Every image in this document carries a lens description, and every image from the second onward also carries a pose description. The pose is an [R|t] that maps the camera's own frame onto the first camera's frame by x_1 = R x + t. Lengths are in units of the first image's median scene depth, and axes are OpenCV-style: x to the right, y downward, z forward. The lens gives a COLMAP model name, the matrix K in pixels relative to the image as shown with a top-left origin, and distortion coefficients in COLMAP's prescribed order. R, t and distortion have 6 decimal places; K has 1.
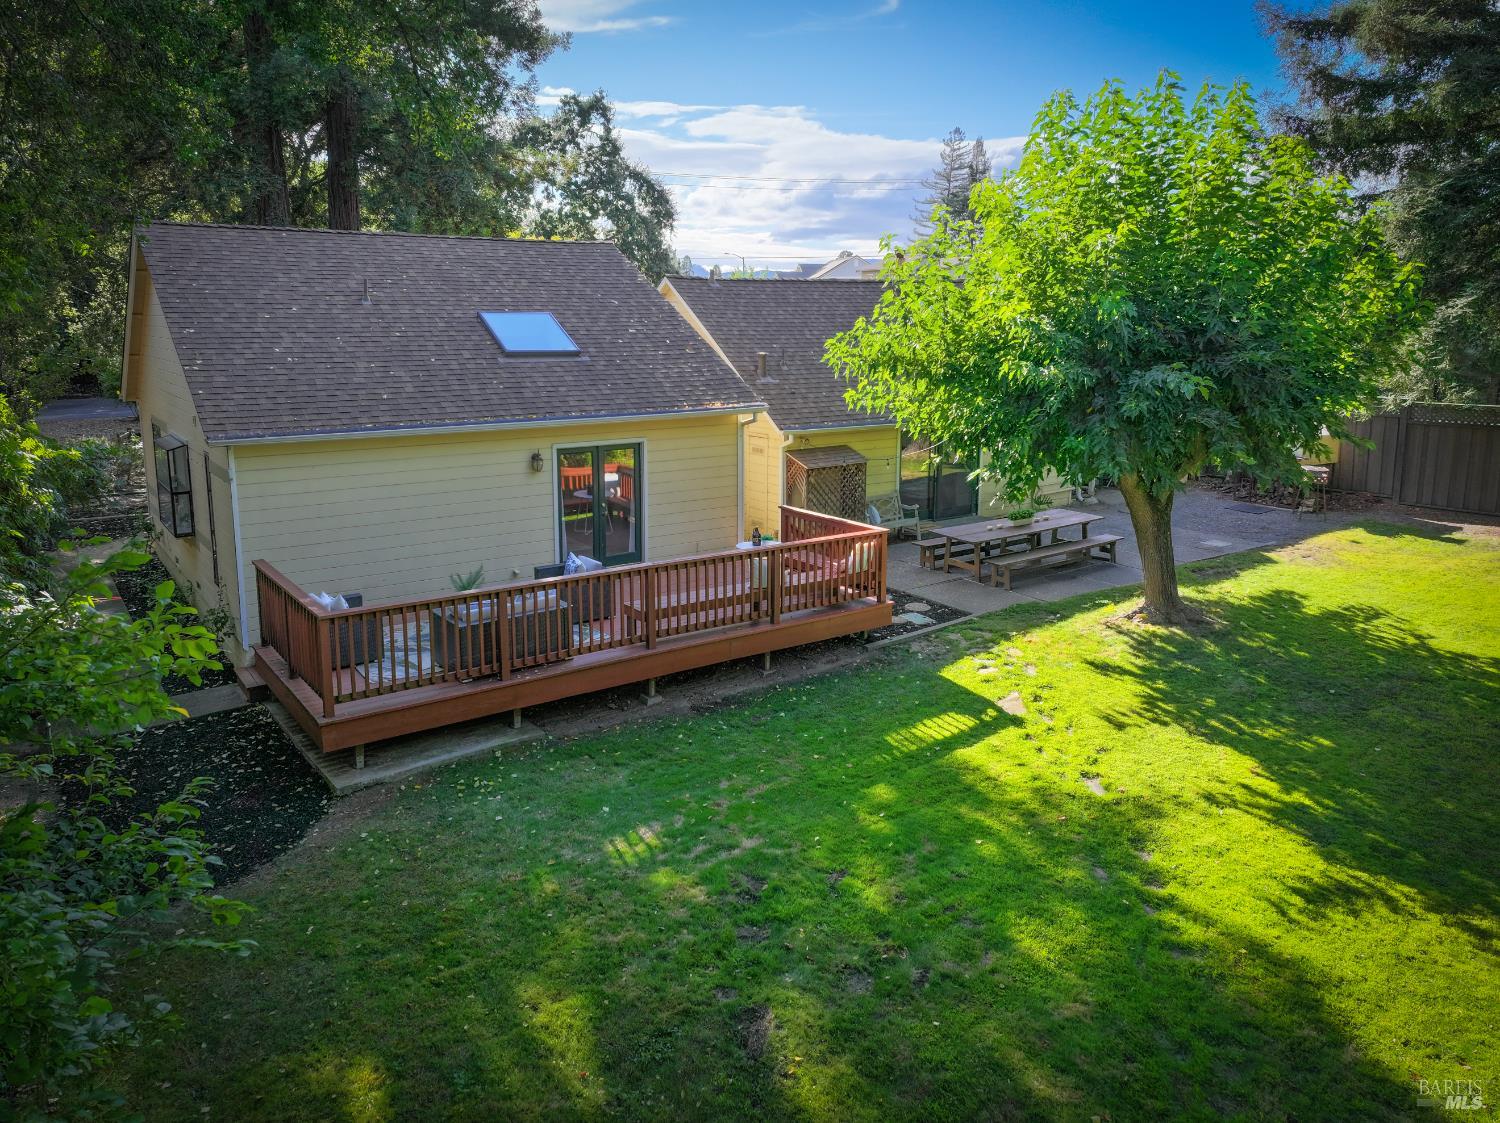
lens RADIAL K [[1036.7, 0, 753.9], [0, 1036.7, 559.3], [0, 0, 1]] dist [0.005144, 0.010595]
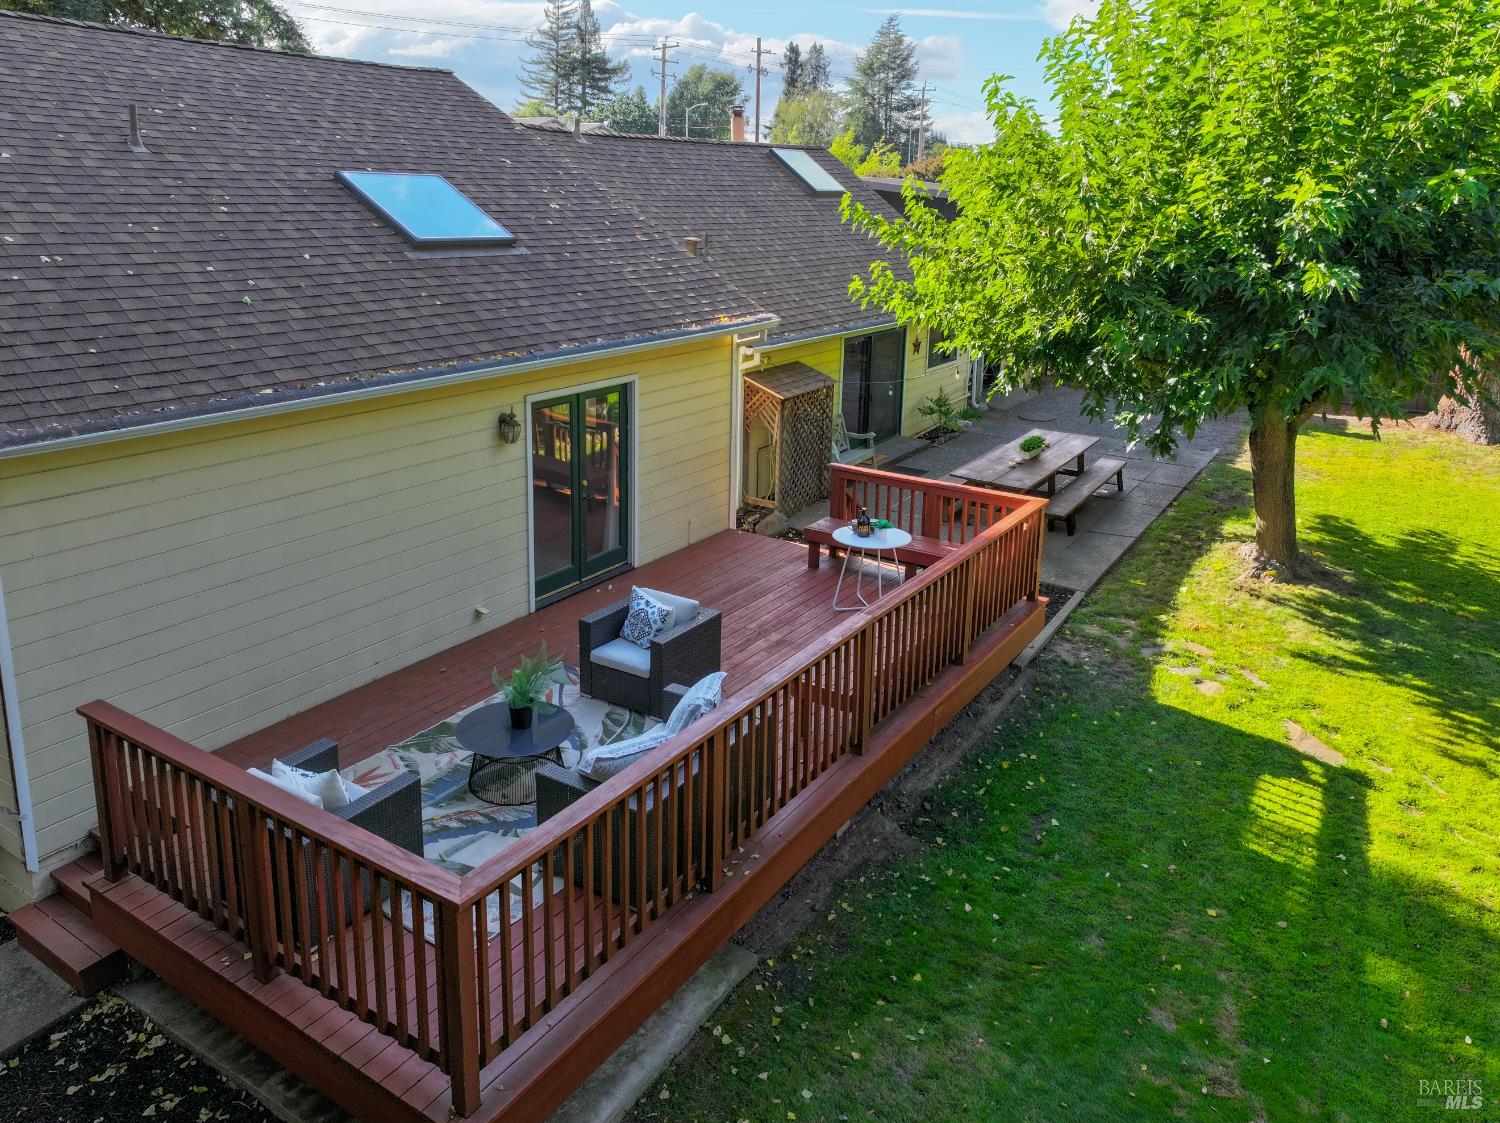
lens RADIAL K [[1065.6, 0, 748.6], [0, 1065.6, 490.4], [0, 0, 1]] dist [0.004539, 0.005387]
pose [[0.934644, -0.077277, 0.347087, -0.339586], [0.060615, 0.996438, 0.058626, -0.097942], [-0.350381, -0.033756, 0.935999, 0.427233]]
